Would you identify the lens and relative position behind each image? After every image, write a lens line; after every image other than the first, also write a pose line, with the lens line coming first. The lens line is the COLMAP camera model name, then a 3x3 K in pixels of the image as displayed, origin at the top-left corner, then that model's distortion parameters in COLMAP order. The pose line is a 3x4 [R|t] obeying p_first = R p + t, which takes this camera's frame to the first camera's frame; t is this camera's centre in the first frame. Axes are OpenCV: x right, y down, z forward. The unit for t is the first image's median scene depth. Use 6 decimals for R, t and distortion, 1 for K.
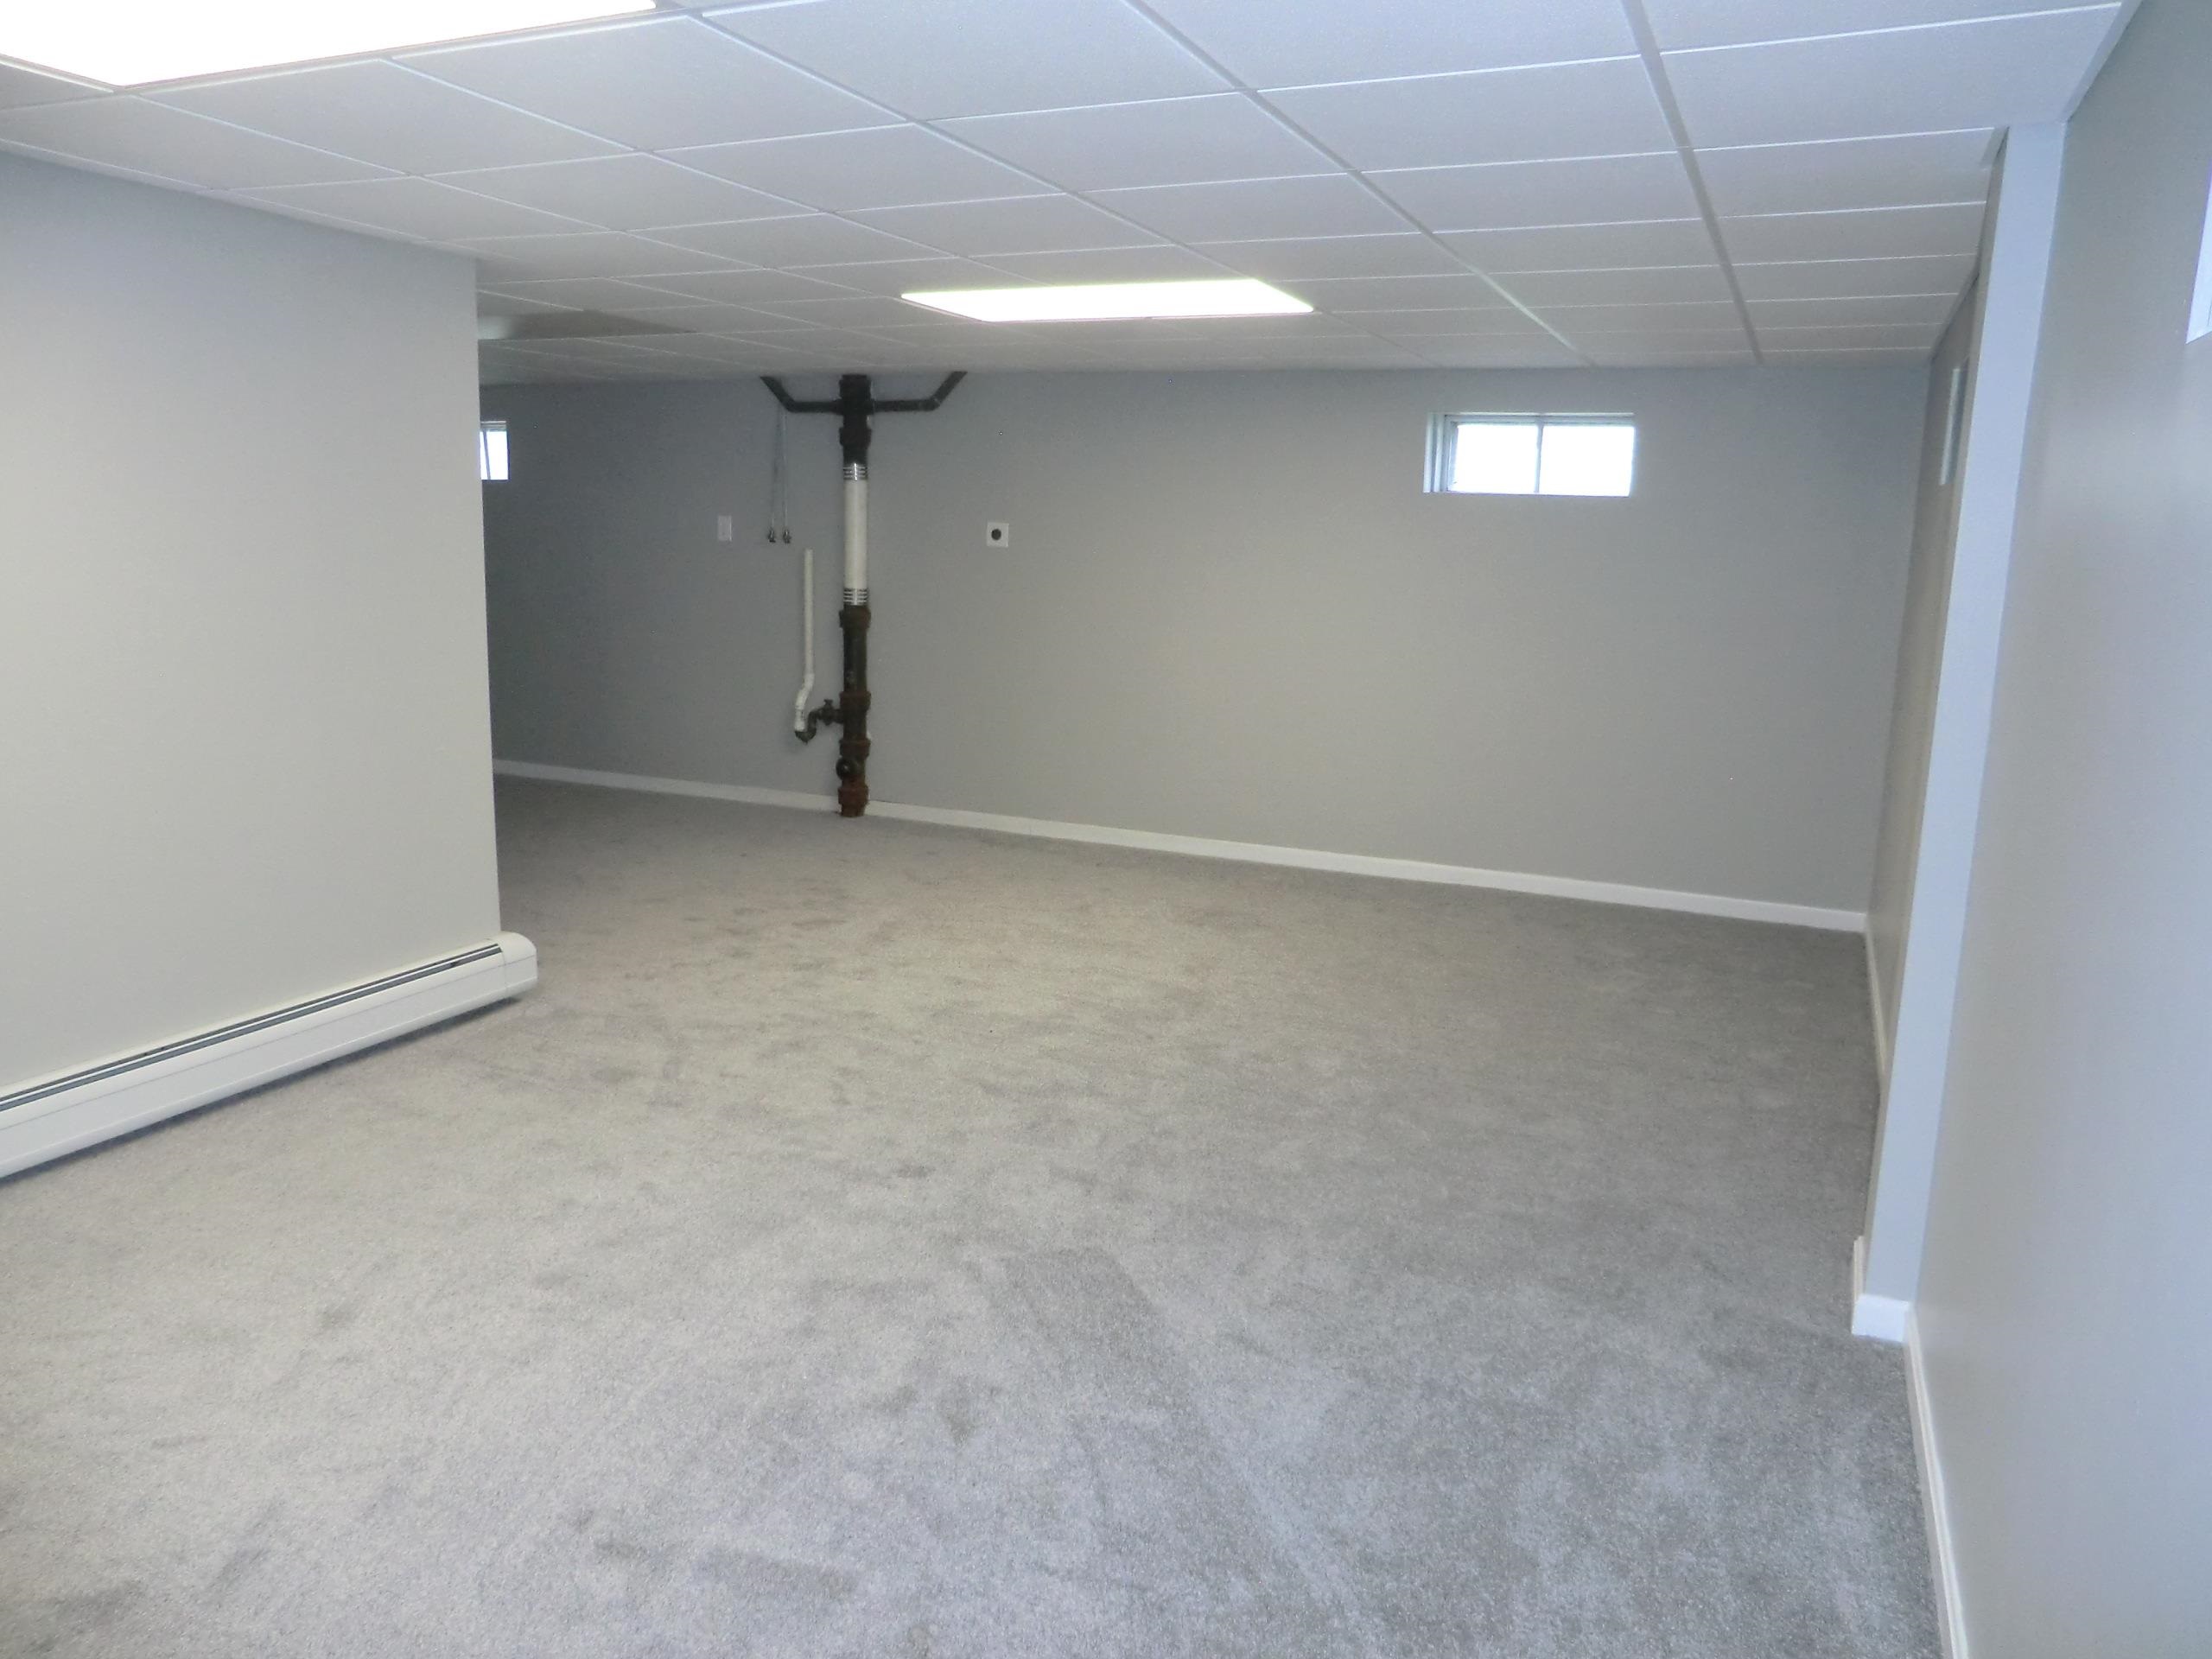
lens RADIAL K [[1561.4, 0, 1106.0], [0, 1561.4, 829.5], [0, 0, 1]] dist [-0.000696, -0.000404]
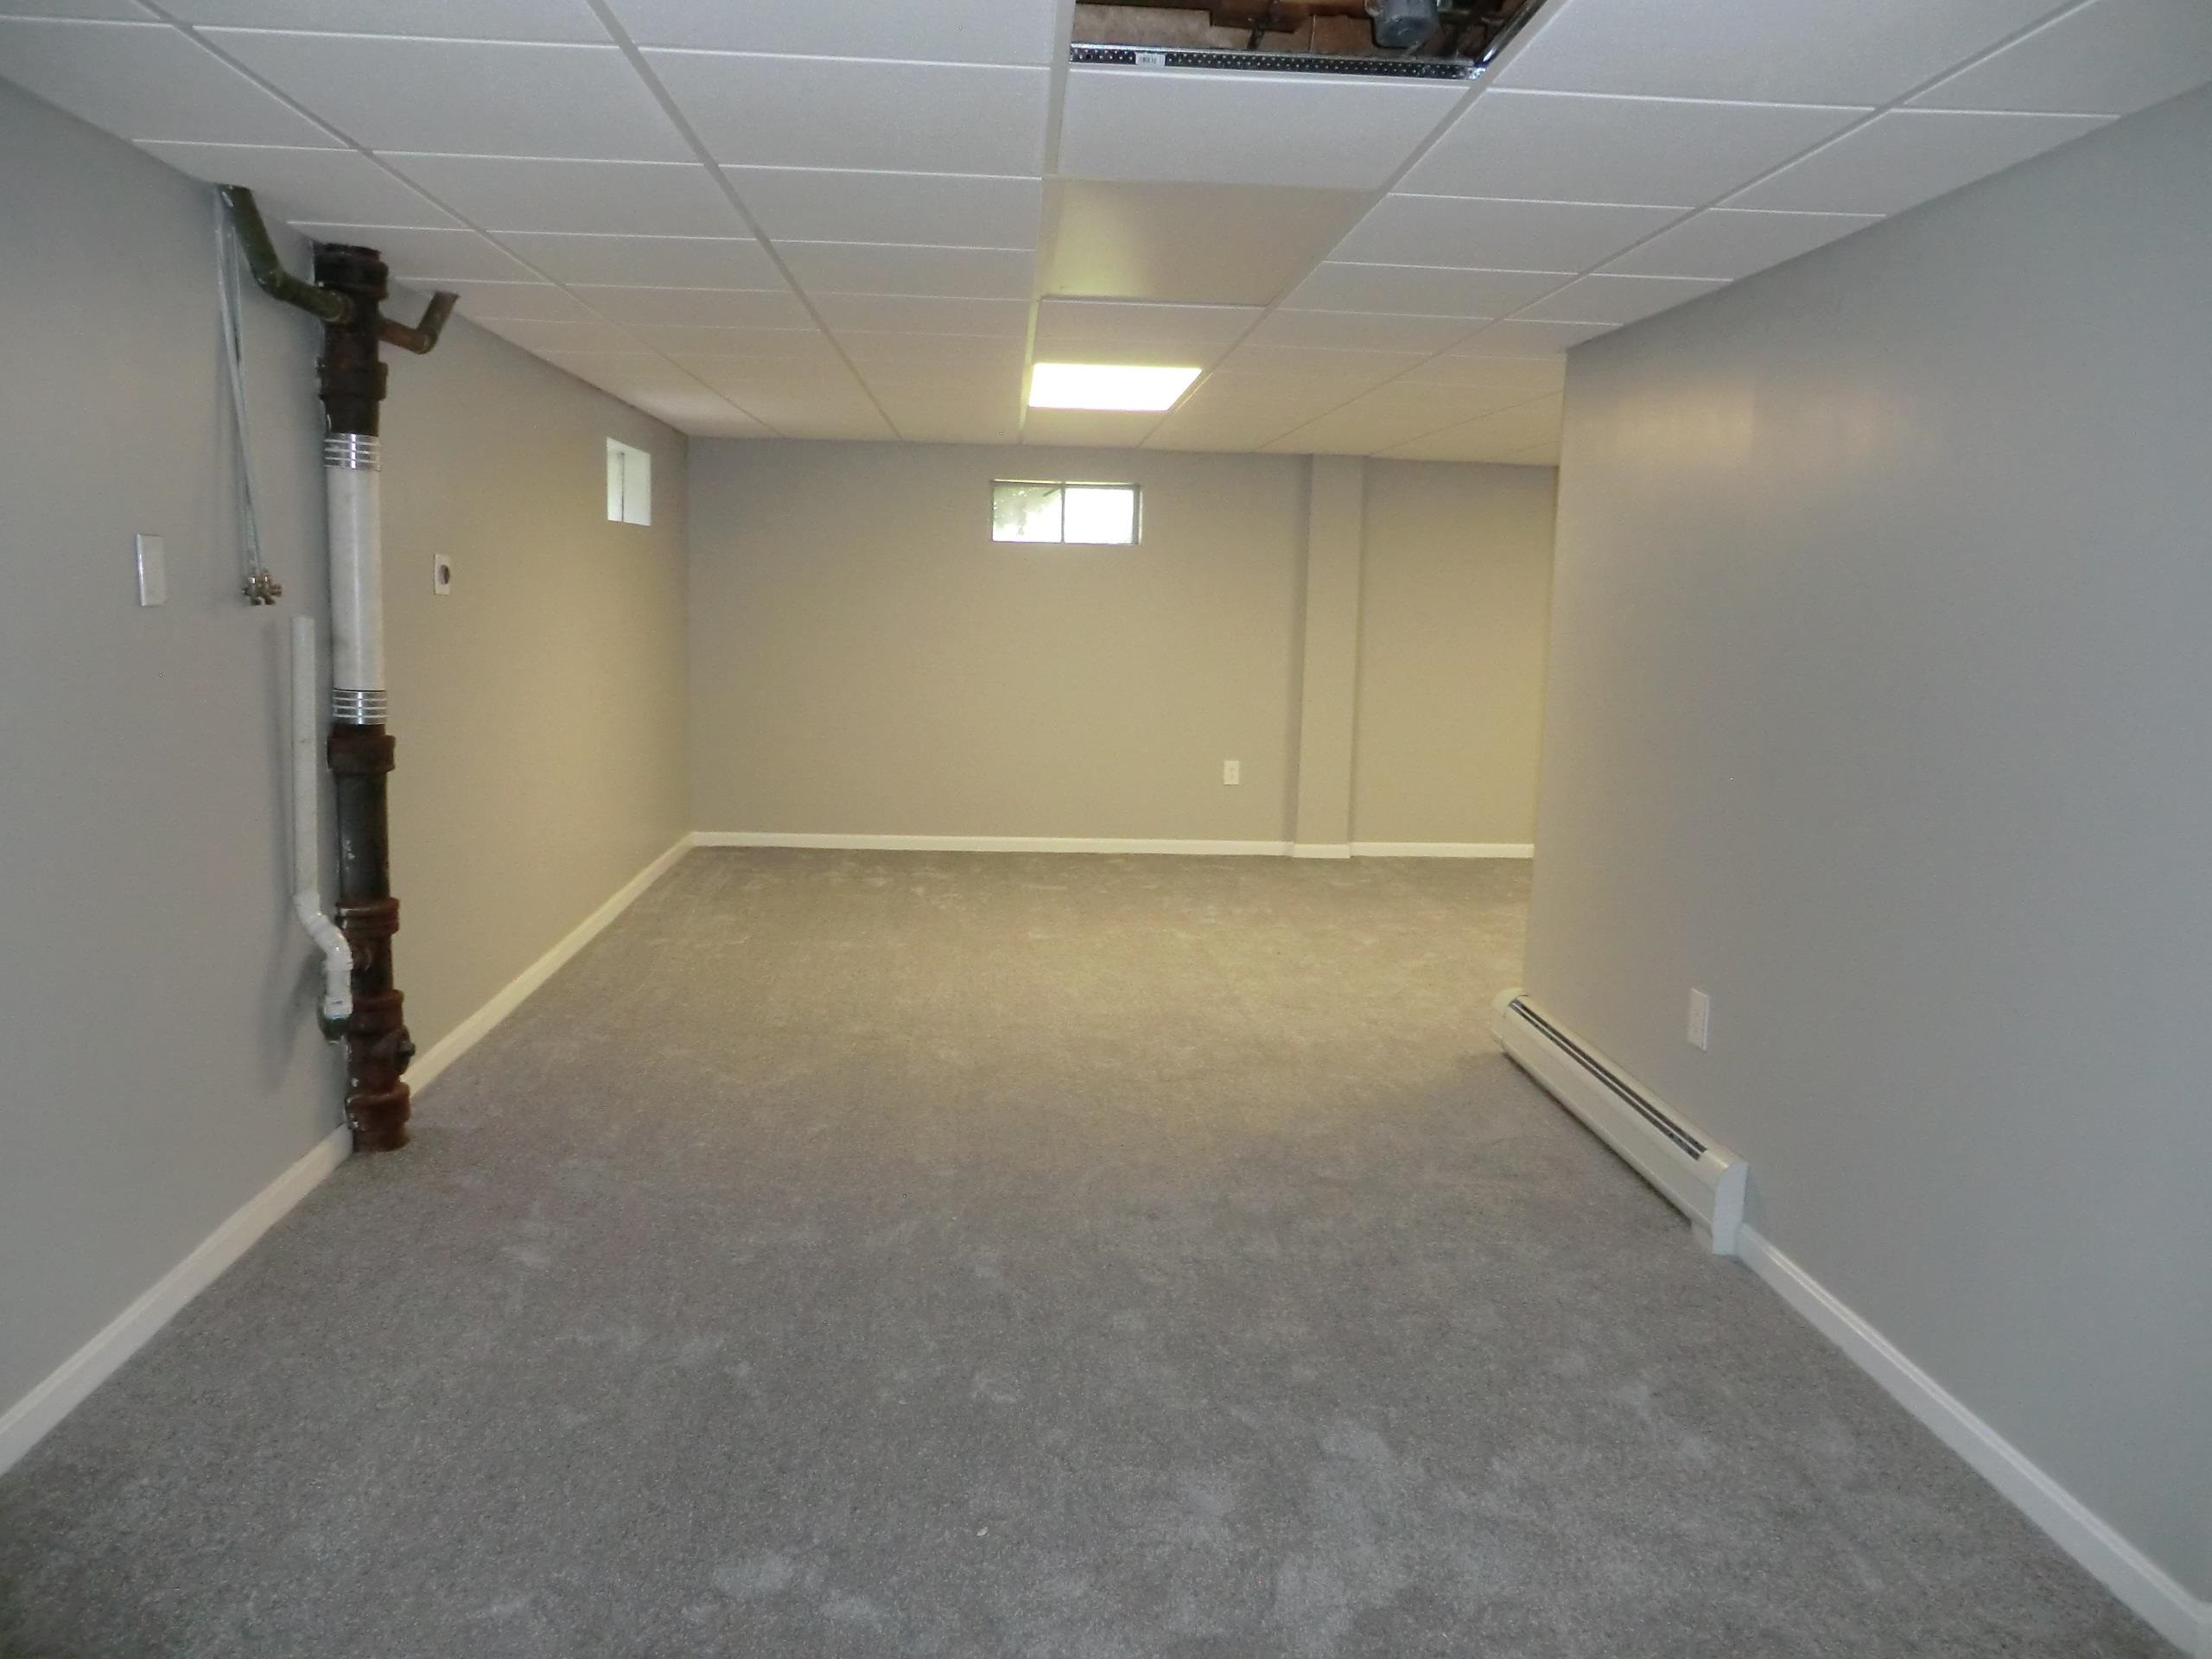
lens RADIAL K [[1561.4, 0, 1106.0], [0, 1561.4, 829.5], [0, 0, 1]] dist [-0.000696, -0.000404]
pose [[-0.237102, -0.175954, 0.955418, -0.709643], [0.161071, 0.962730, 0.217273, -0.184056], [-0.958039, 0.205406, -0.199924, 0.898750]]
